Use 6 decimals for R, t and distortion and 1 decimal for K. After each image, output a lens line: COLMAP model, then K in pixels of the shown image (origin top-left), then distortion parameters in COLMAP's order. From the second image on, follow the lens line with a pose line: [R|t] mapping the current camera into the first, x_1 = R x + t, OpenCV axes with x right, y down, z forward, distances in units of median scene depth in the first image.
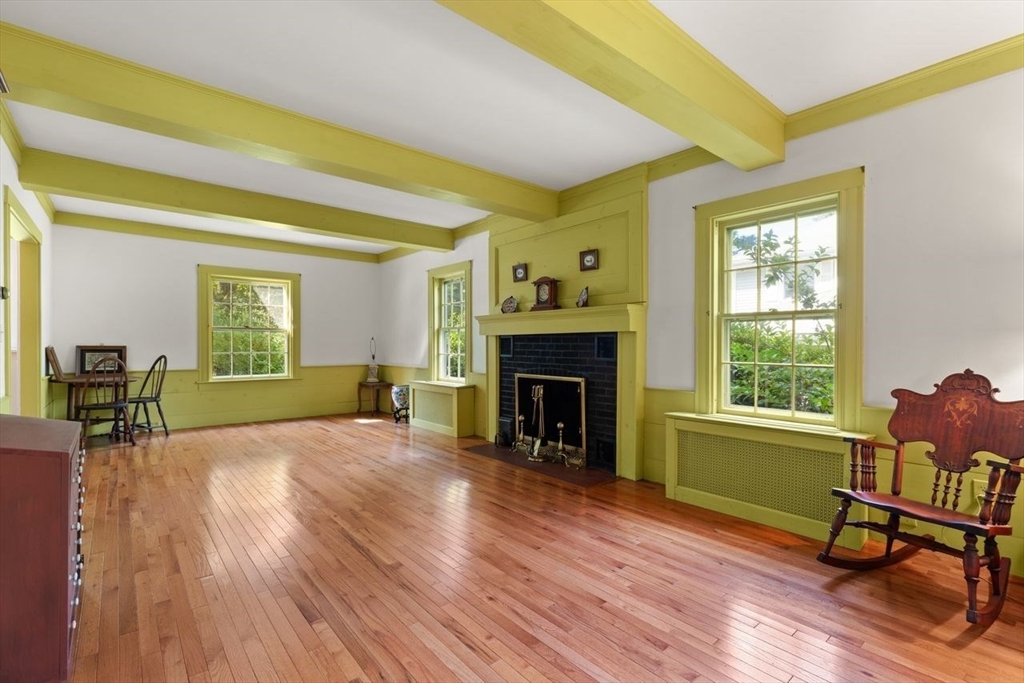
lens RADIAL K [[464.9, 0, 515.8], [0, 464.9, 341.9], [0, 0, 1]] dist [0.001324, -0.000658]
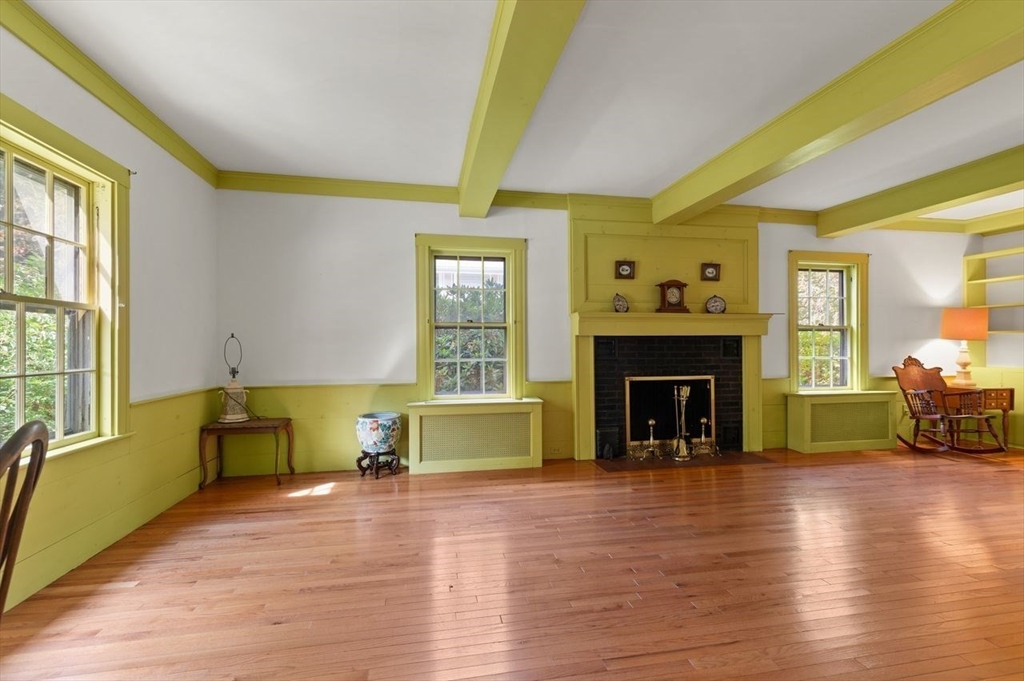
lens RADIAL K [[464.9, 0, 515.8], [0, 464.9, 340.9], [0, 0, 1]] dist [0.001324, -0.000658]
pose [[0.487724, 0.005739, 0.872979, -1.071440], [-0.002565, 0.999983, -0.005141, 0.000370], [-0.872994, 0.000269, 0.487731, 0.858928]]
